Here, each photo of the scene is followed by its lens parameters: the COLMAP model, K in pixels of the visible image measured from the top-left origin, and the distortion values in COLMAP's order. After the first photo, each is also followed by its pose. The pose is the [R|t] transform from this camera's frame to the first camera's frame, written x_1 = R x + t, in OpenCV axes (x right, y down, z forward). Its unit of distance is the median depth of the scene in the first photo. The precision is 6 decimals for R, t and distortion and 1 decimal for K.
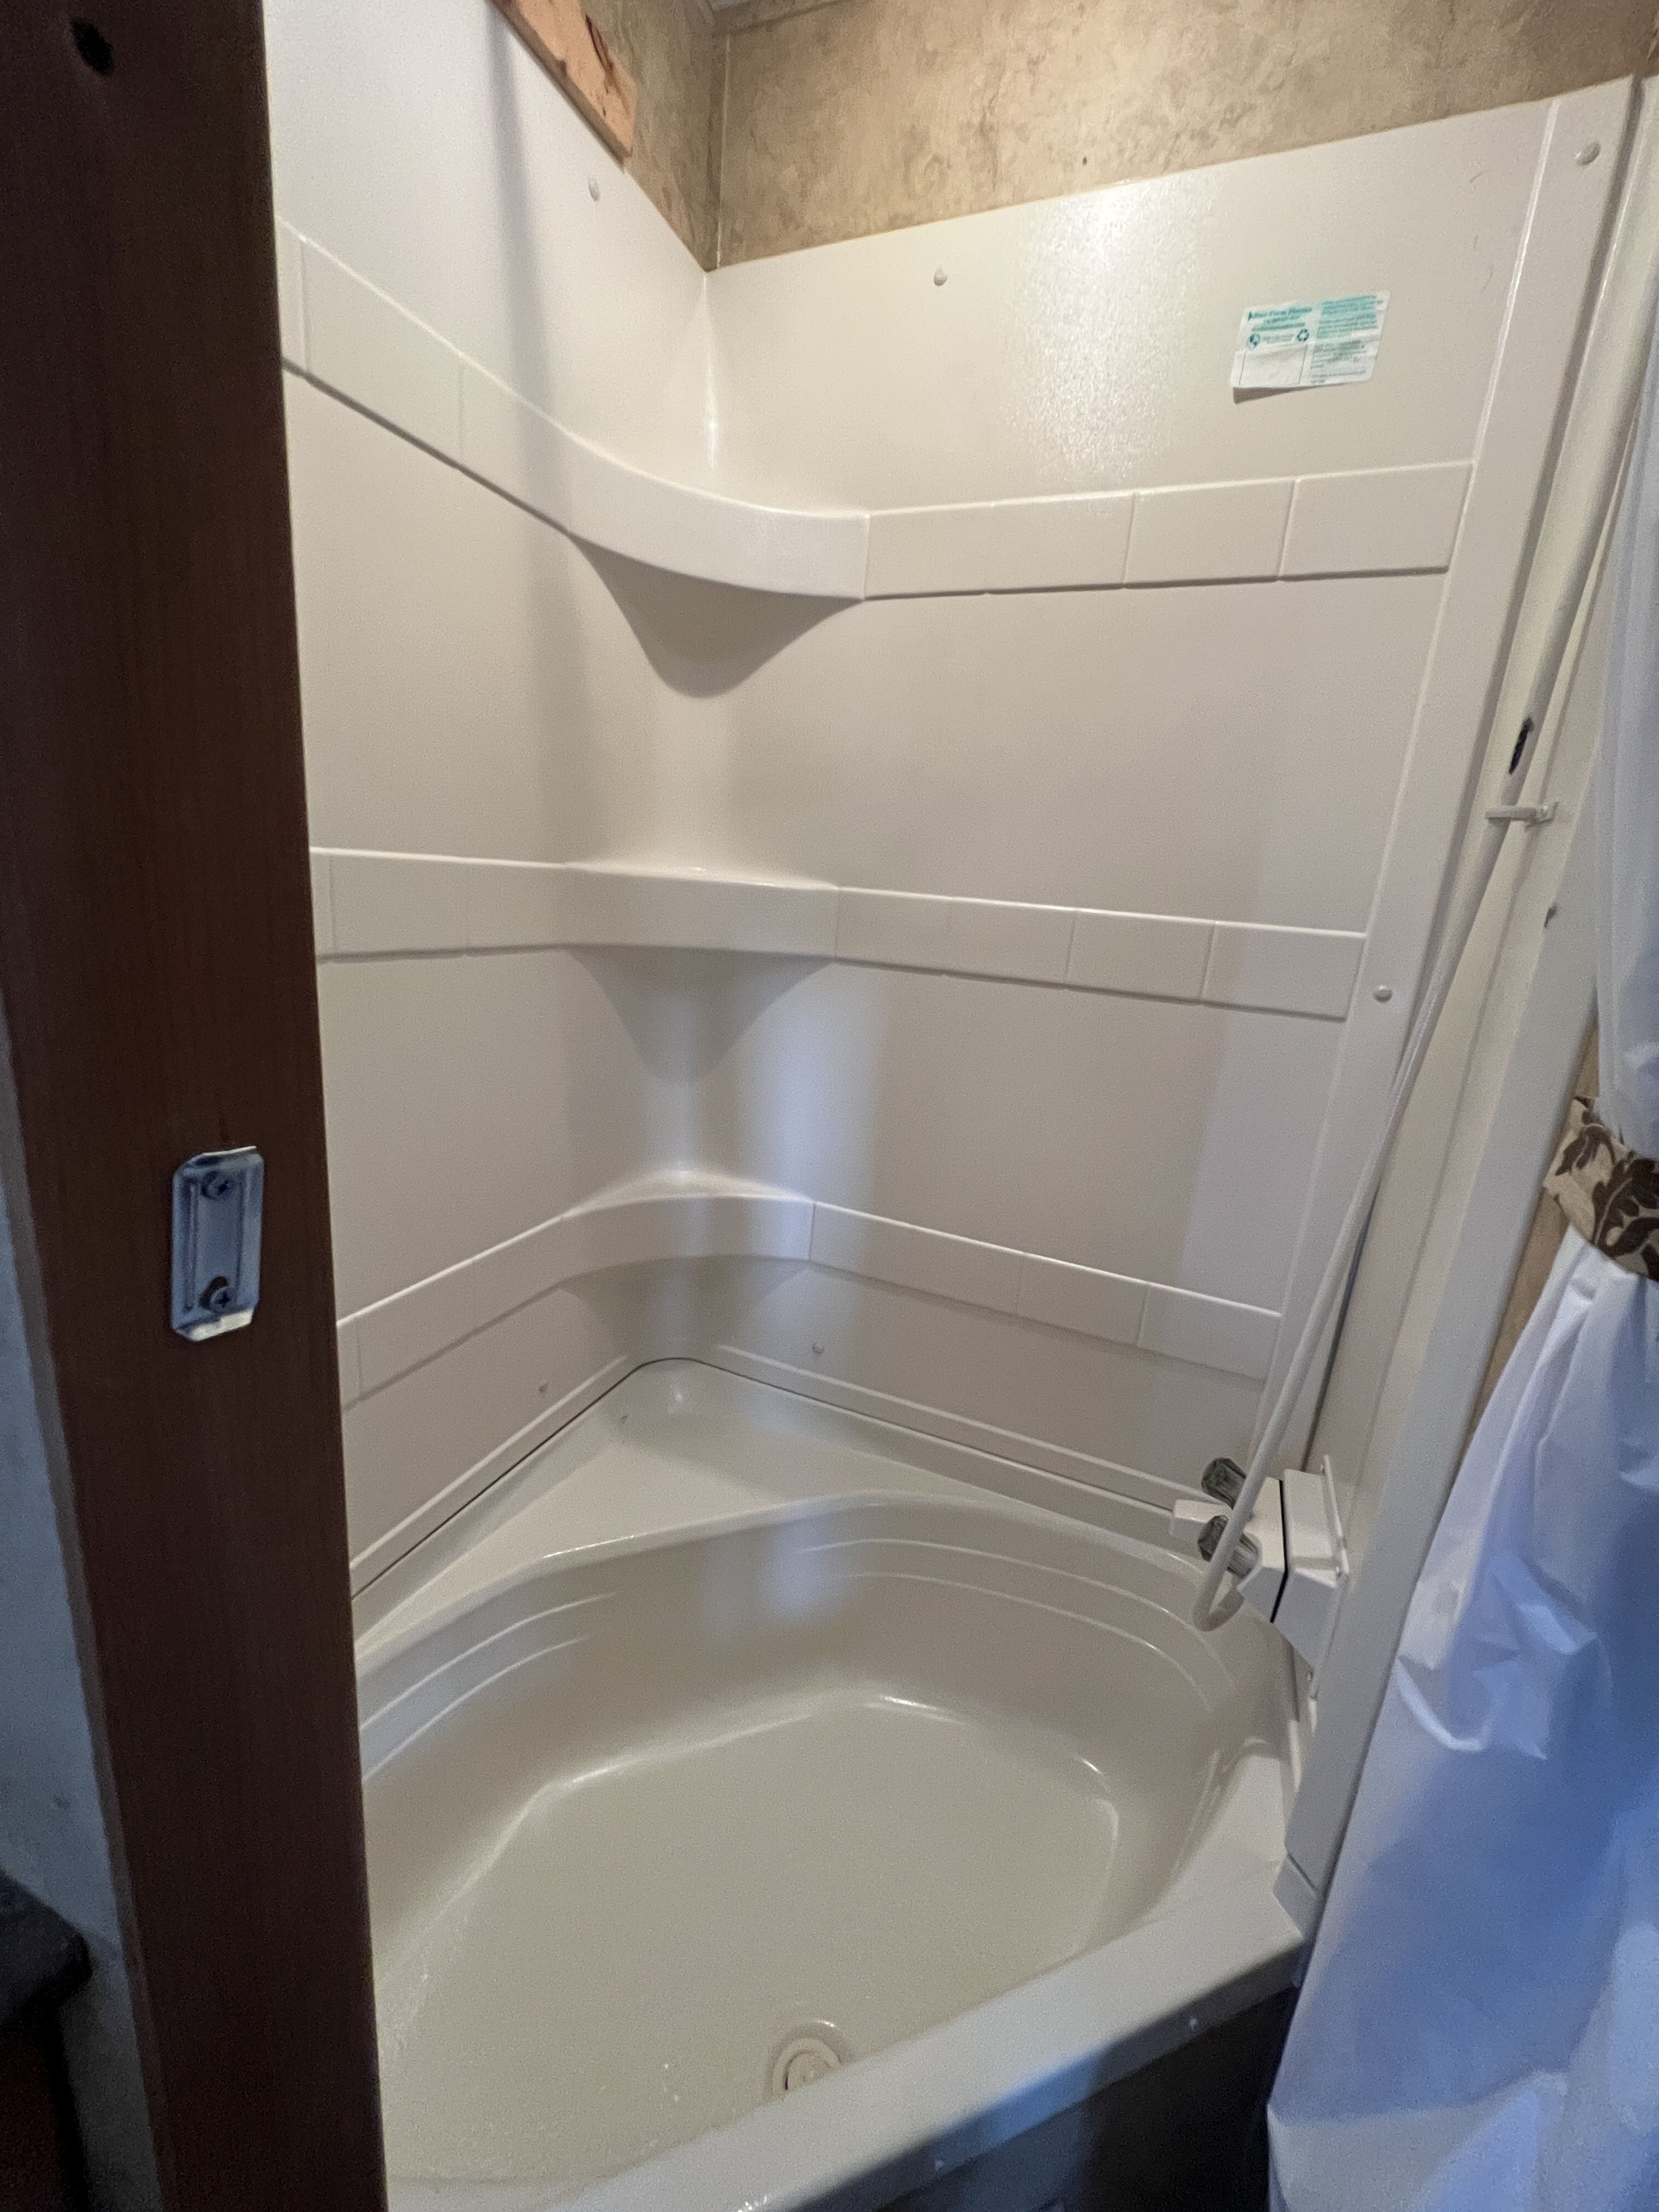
lens RADIAL K [[889.6, 0, 829.5], [0, 889.6, 1106.0], [0, 0, 1]] dist [-0.001671, 0.000196]
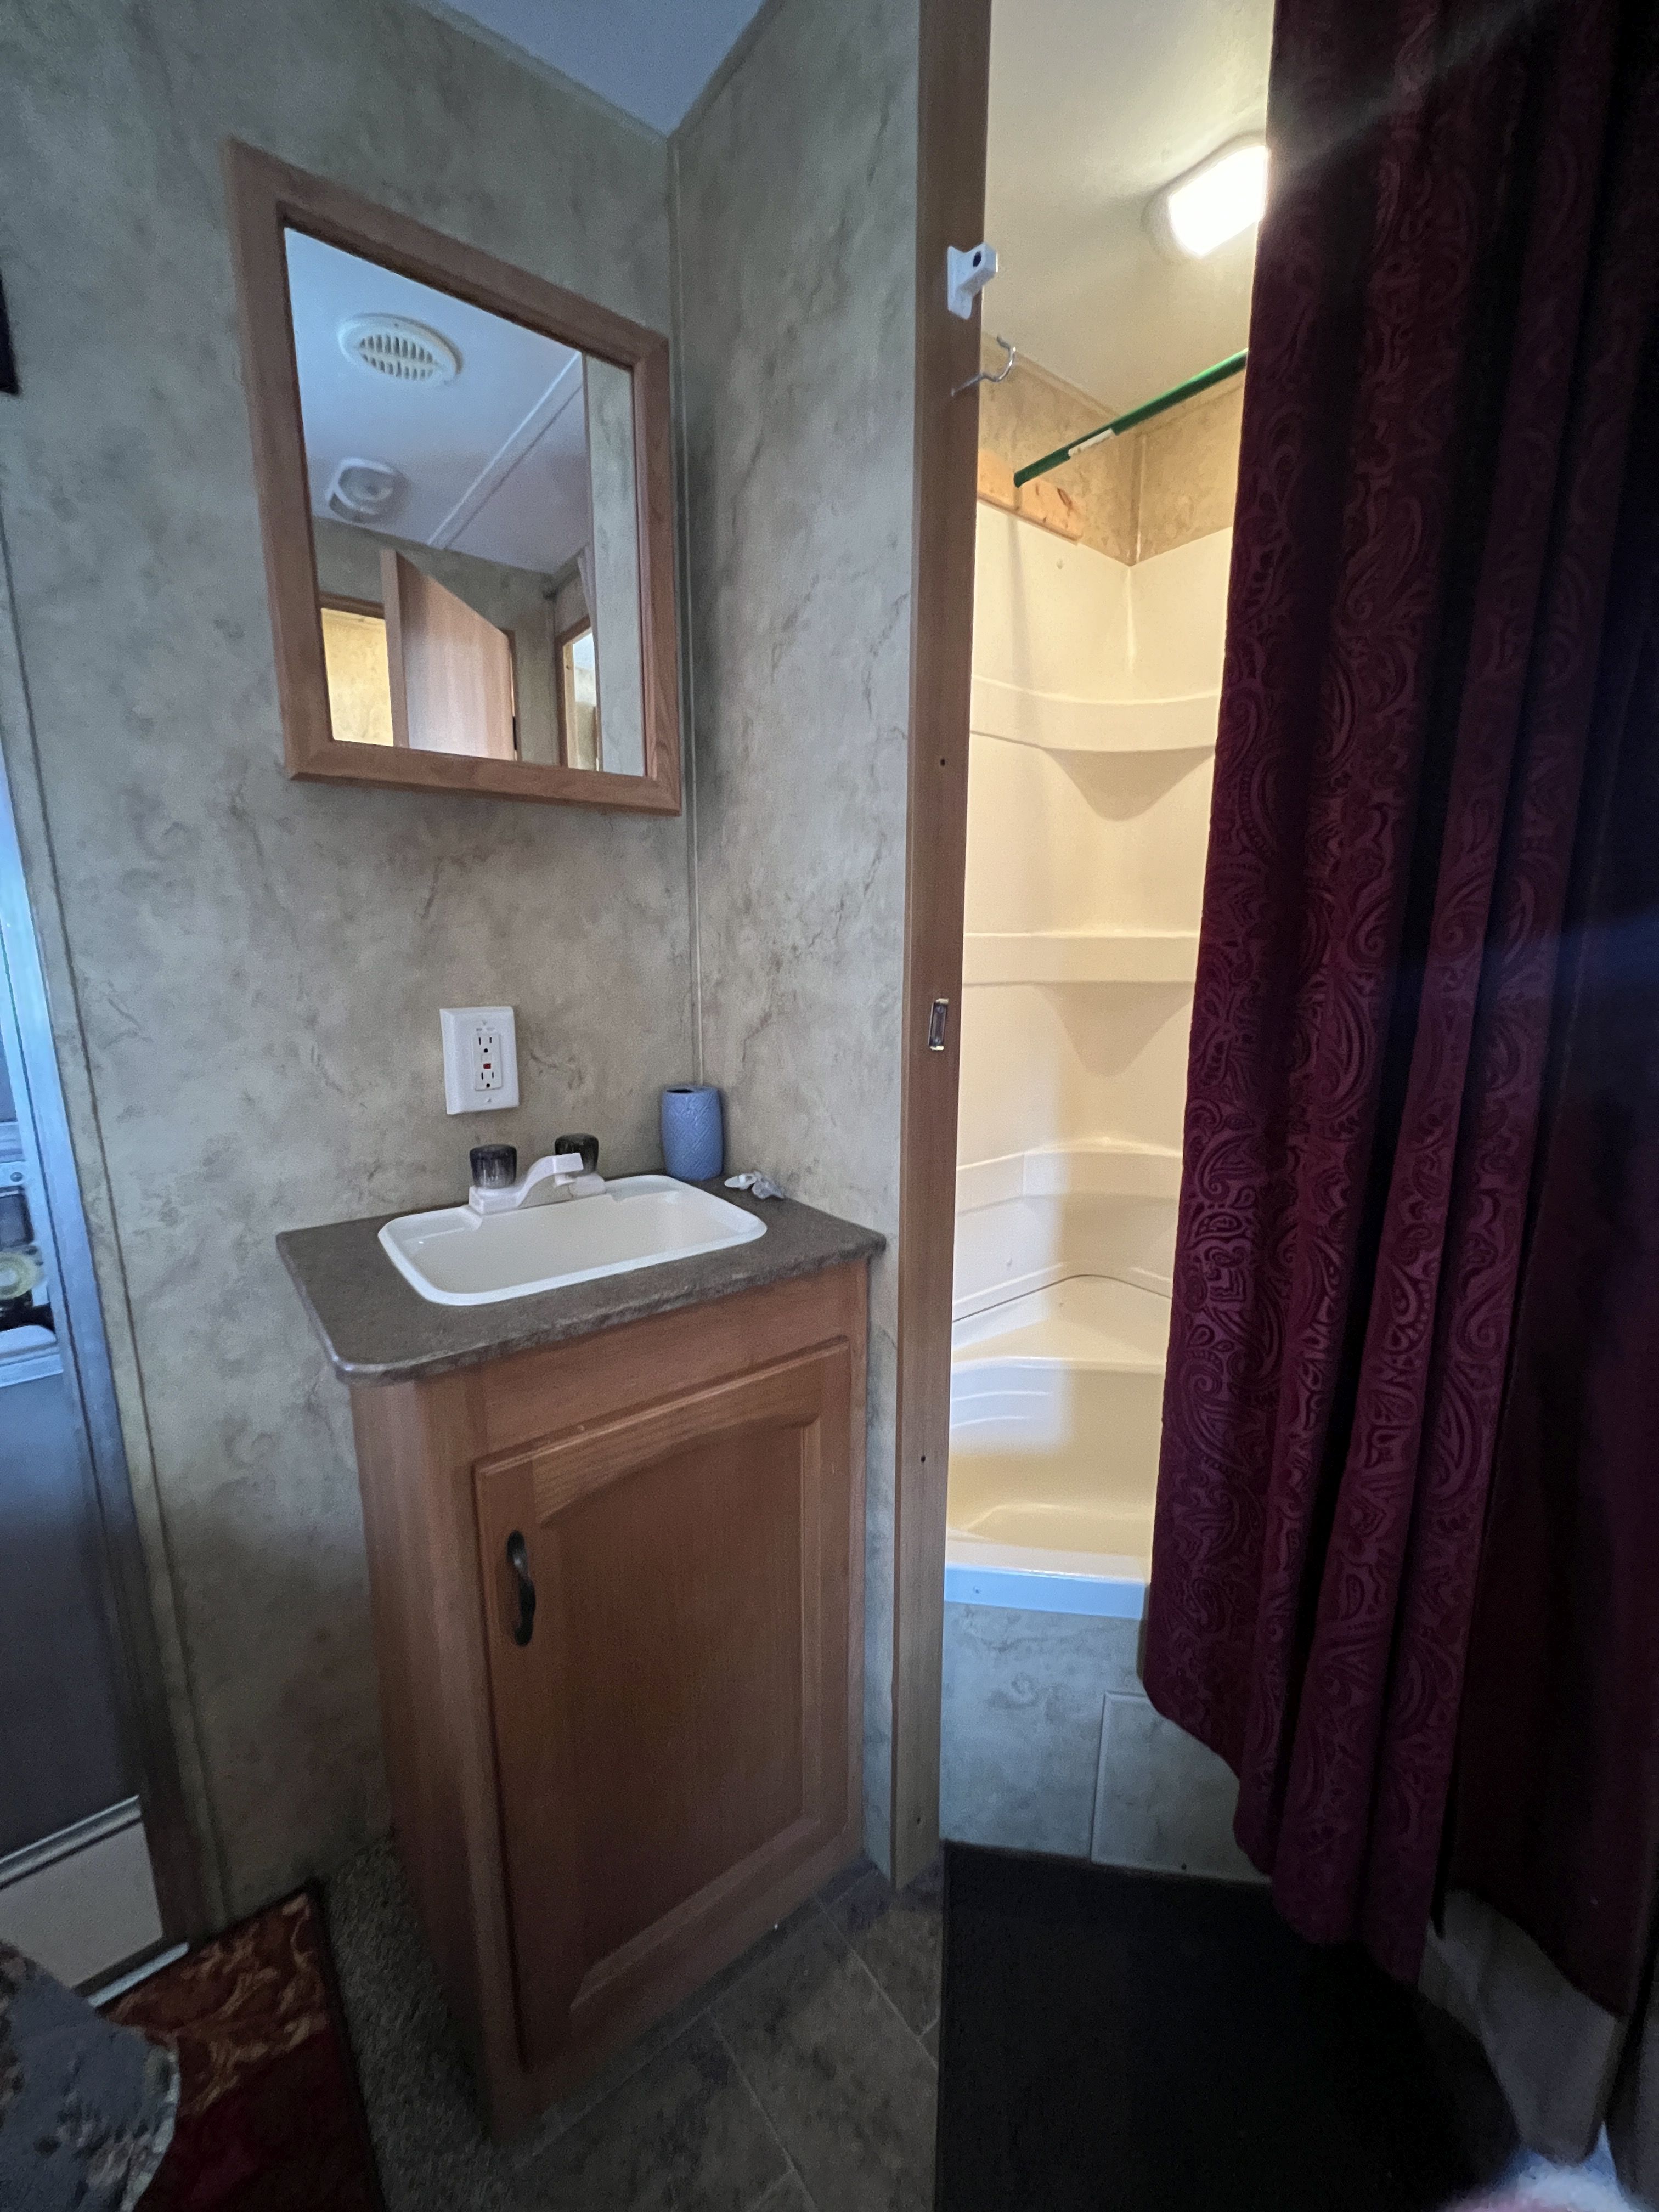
lens RADIAL K [[889.6, 0, 829.5], [0, 889.6, 1106.0], [0, 0, 1]] dist [-0.001671, 0.000196]
pose [[0.871069, 0.011630, -0.491022, 0.203755], [-0.047144, 0.997084, -0.060016, 0.181721], [0.488892, 0.075426, 0.869077, -0.646730]]
